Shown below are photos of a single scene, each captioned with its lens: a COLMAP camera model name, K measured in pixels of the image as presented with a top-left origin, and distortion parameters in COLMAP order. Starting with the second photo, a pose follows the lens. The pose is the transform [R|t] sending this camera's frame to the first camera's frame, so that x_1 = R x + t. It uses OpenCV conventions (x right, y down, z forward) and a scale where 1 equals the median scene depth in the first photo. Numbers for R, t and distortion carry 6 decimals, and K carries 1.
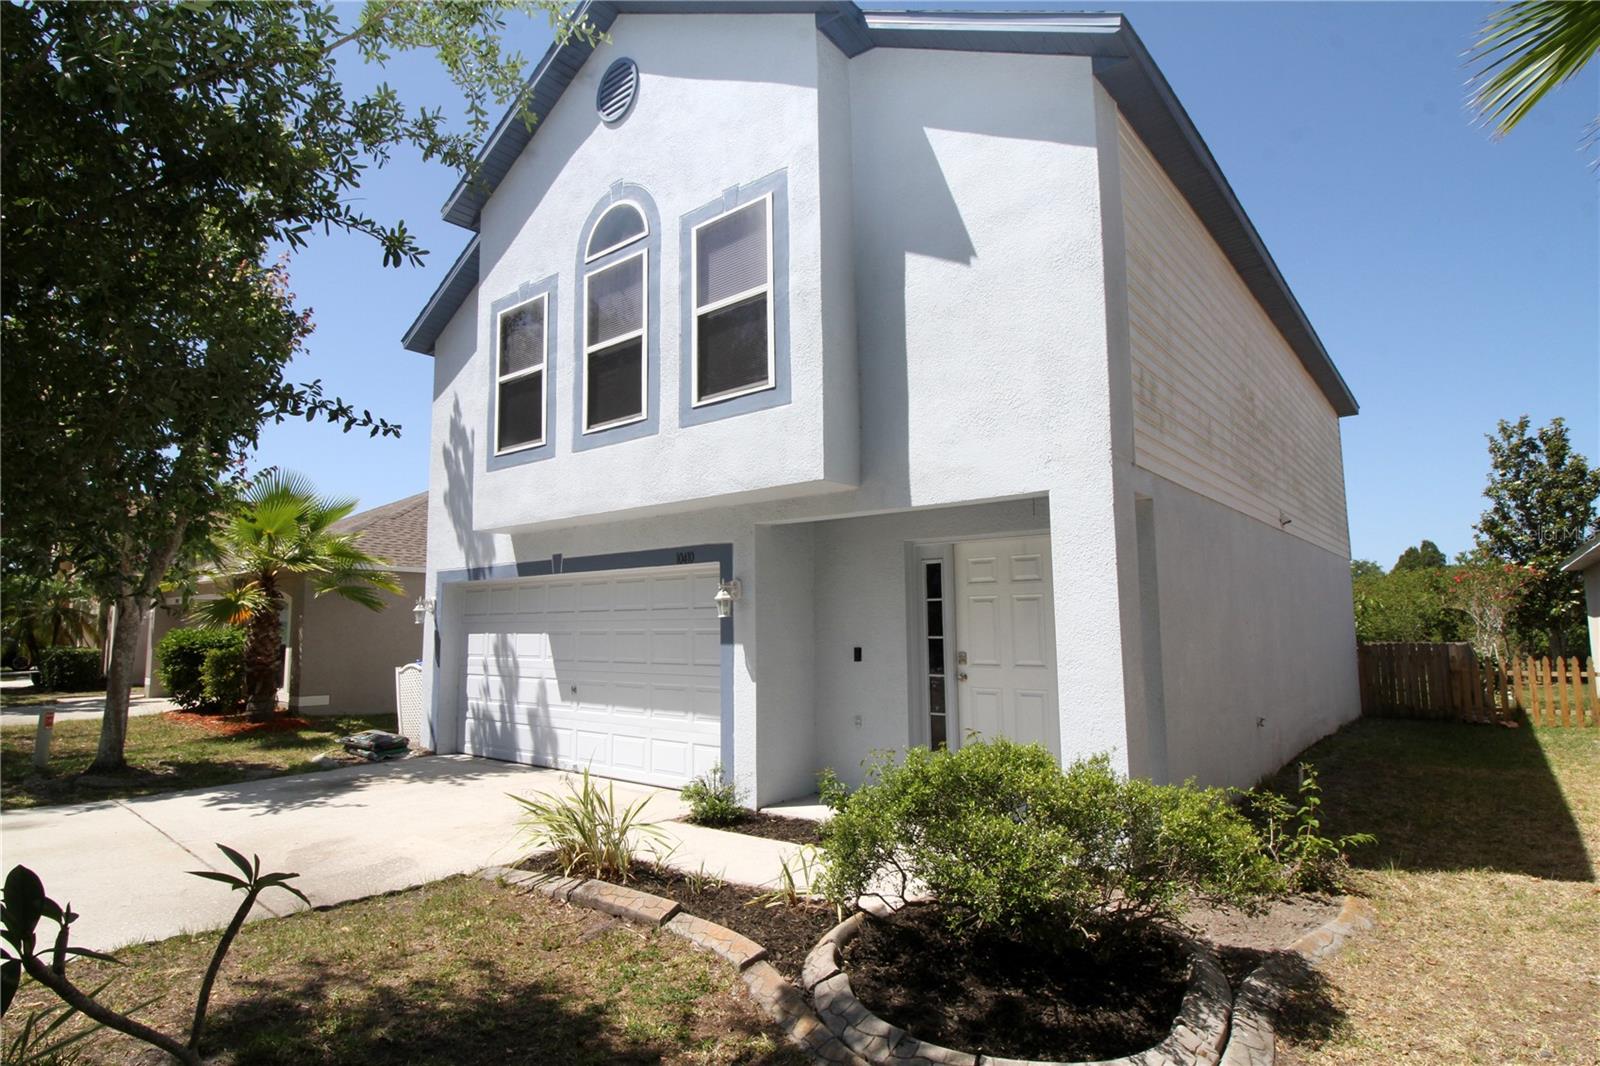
lens RADIAL K [[851.3, 0, 793.0], [0, 851.3, 533.1], [0, 0, 1]] dist [-0.004787, -0.001043]
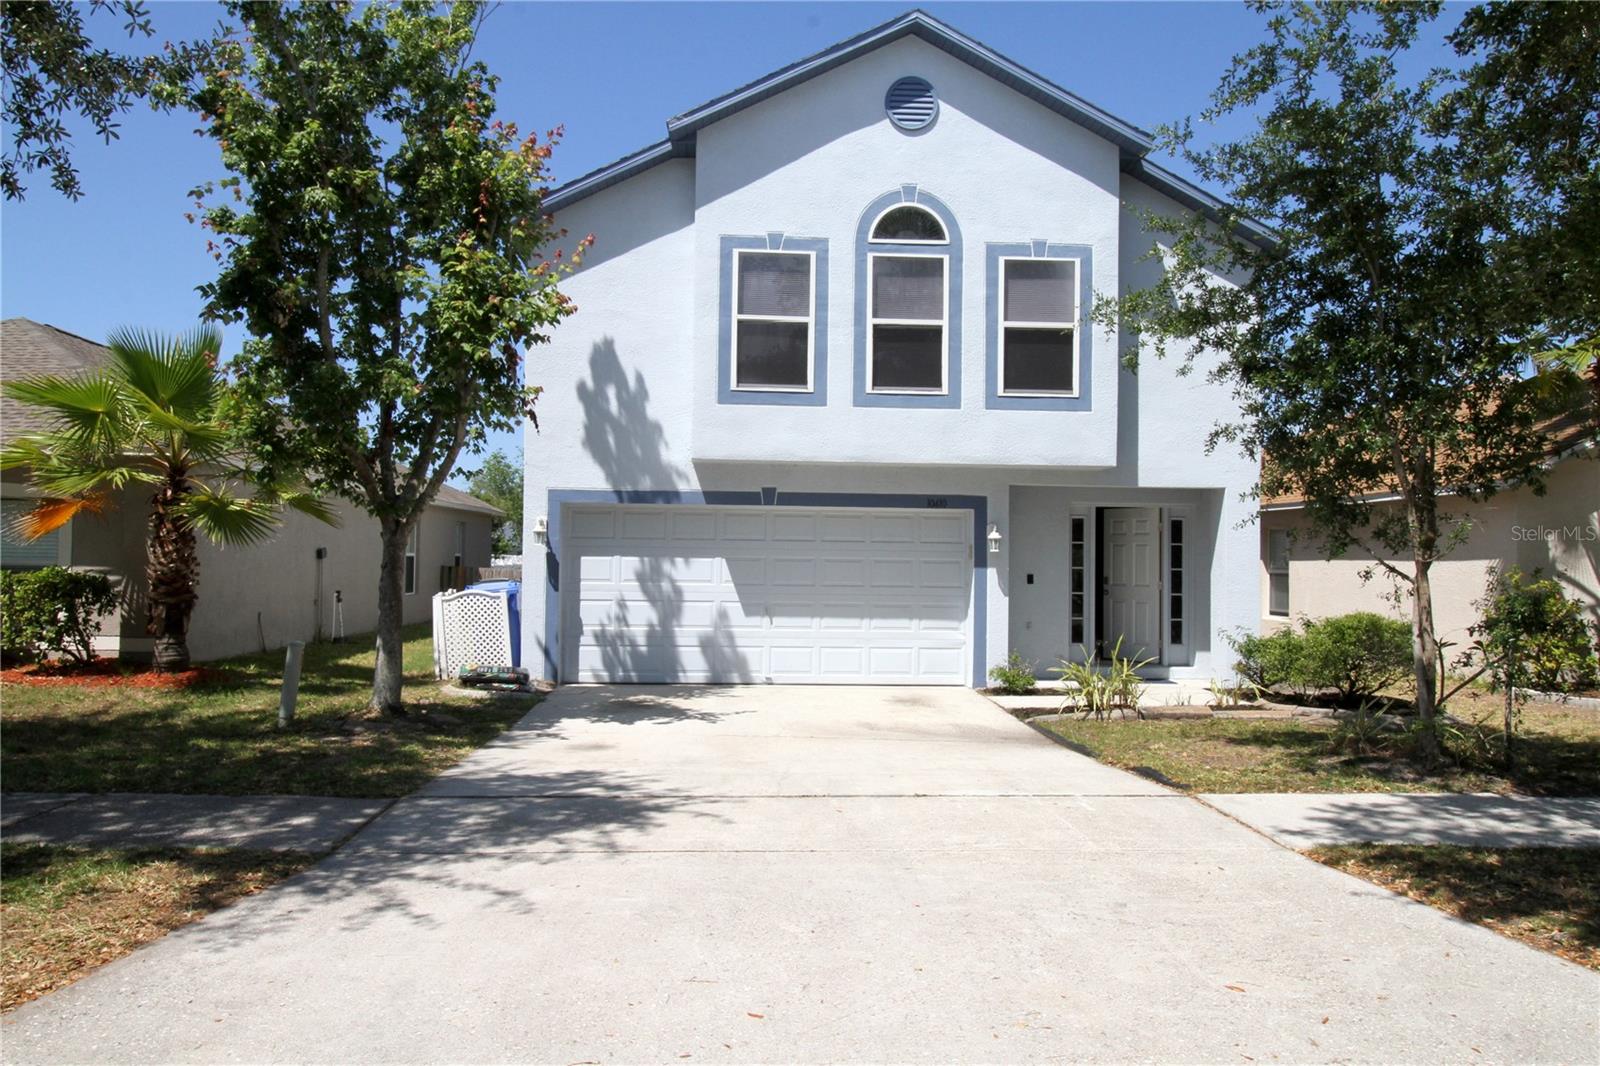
lens RADIAL K [[1117.1, 0, 802.4], [0, 1117.1, 532.9], [0, 0, 1]] dist [0.011899, 0.002130]
pose [[0.726254, 0.036050, 0.686480, -1.346162], [-0.094788, 0.994337, 0.048062, 0.010895], [-0.680860, -0.099975, 0.725558, -0.080432]]
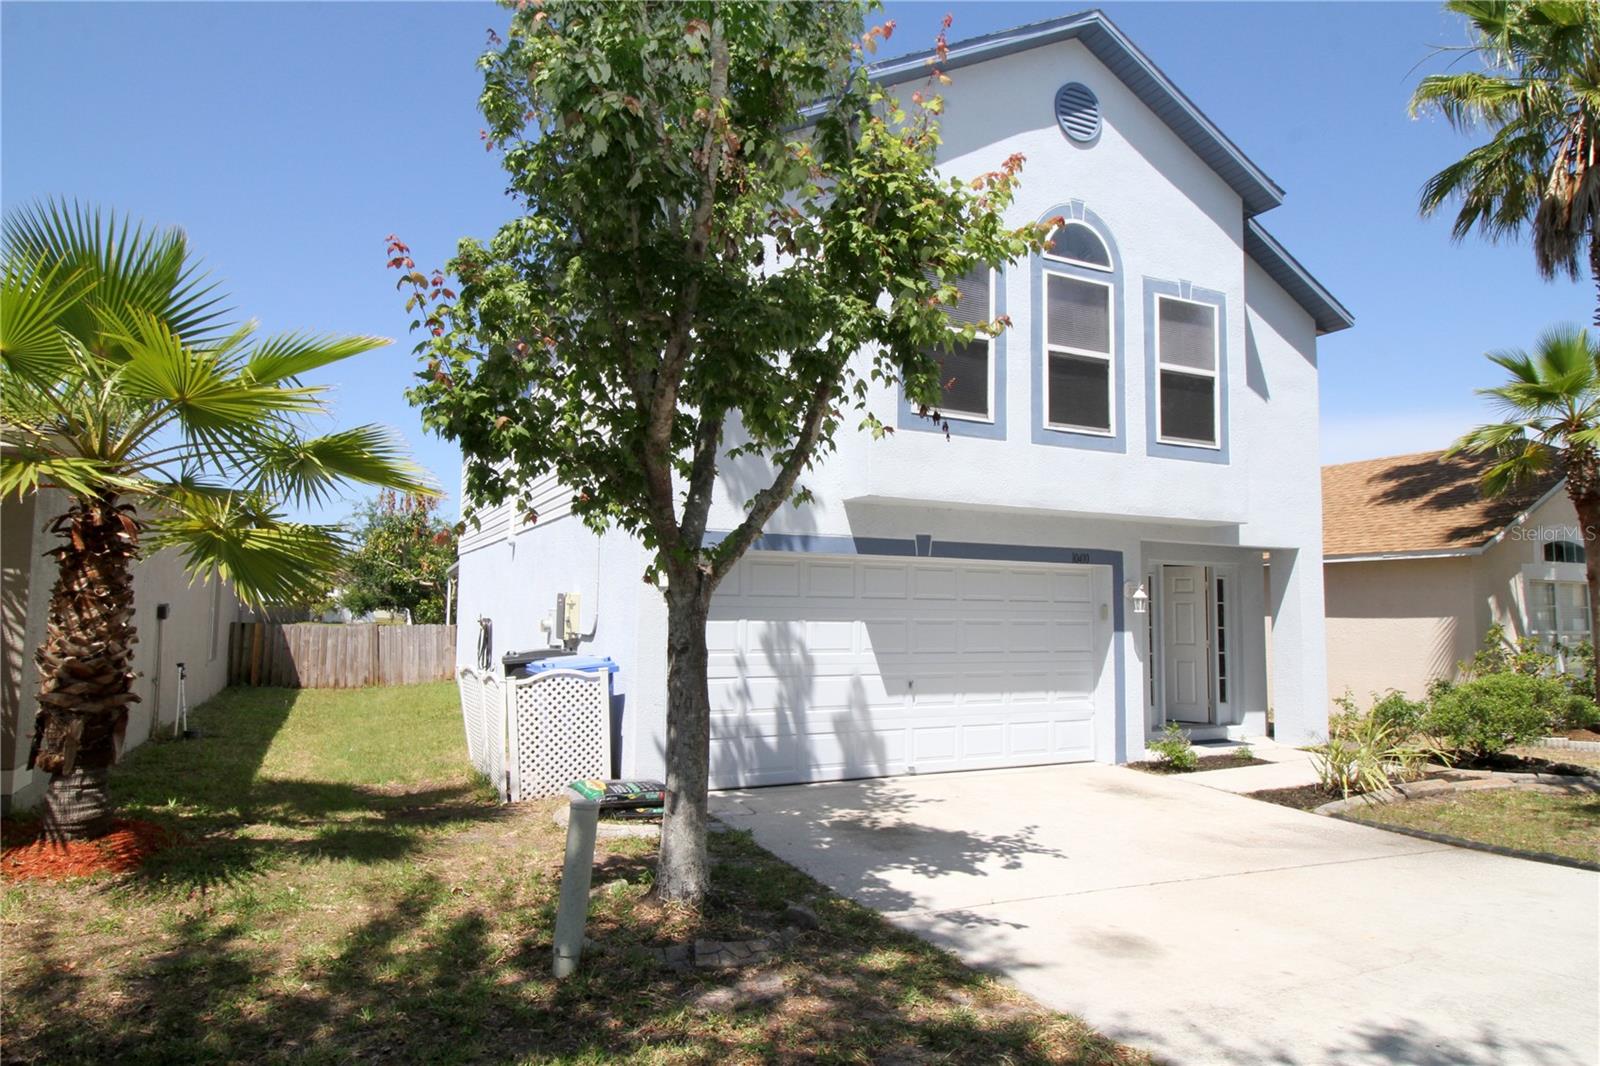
lens RADIAL K [[939.0, 0, 796.1], [0, 939.0, 537.2], [0, 0, 1]] dist [0.000650, -0.000141]
pose [[0.412148, 0.085400, 0.907106, -1.352991], [-0.115407, 0.992472, -0.041001, 0.091533], [-0.903778, -0.087788, 0.418901, 0.774433]]
